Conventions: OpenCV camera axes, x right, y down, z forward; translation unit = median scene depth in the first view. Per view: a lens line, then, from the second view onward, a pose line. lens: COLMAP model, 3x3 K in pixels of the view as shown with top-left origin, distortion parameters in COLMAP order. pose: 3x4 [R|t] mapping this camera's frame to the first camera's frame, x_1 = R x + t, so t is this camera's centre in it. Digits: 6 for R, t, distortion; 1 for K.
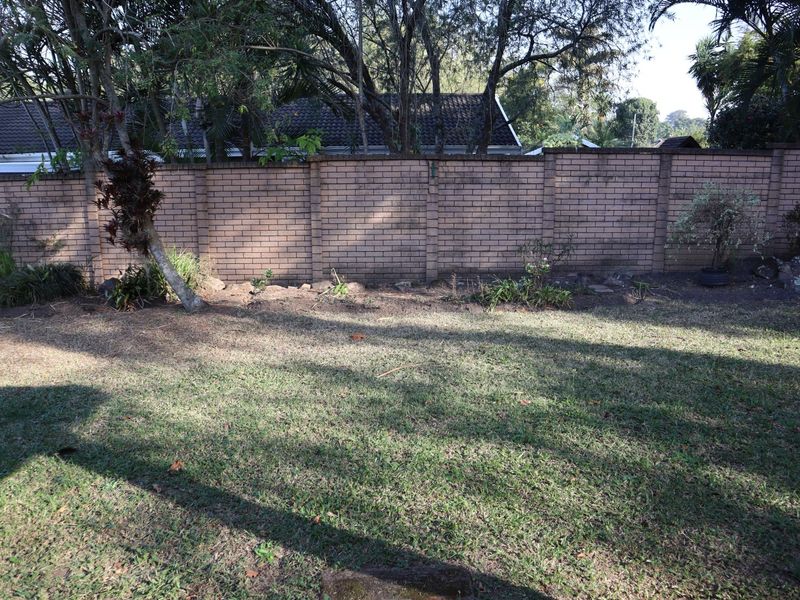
lens RADIAL K [[620.6, 0, 400.8], [0, 620.6, 299.1], [0, 0, 1]] dist [-0.097455, 0.024823]
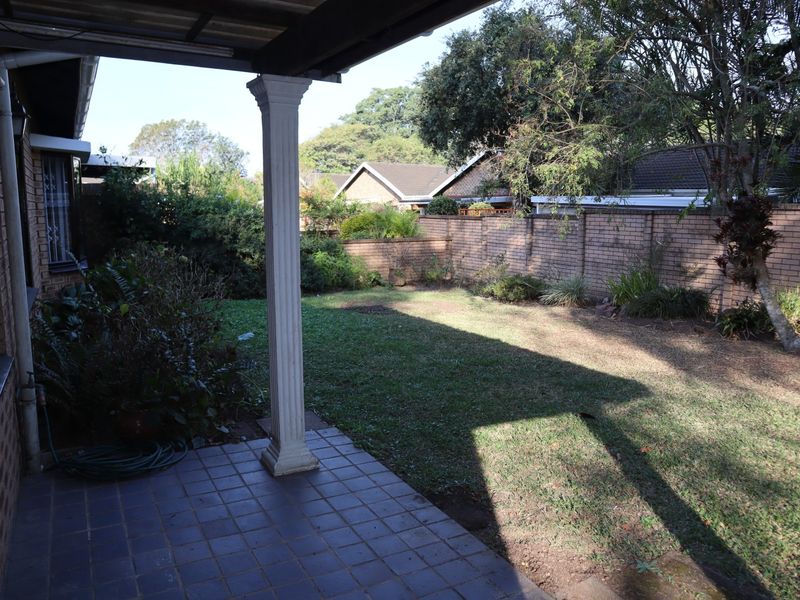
lens RADIAL K [[620.6, 0, 399.3], [0, 620.6, 301.6], [0, 0, 1]] dist [-0.097455, 0.024823]
pose [[0.476057, 0.139124, -0.868340, 0.209824], [-0.182728, 0.981505, 0.057076, 0.000390], [0.860221, 0.131499, 0.492674, -0.036892]]
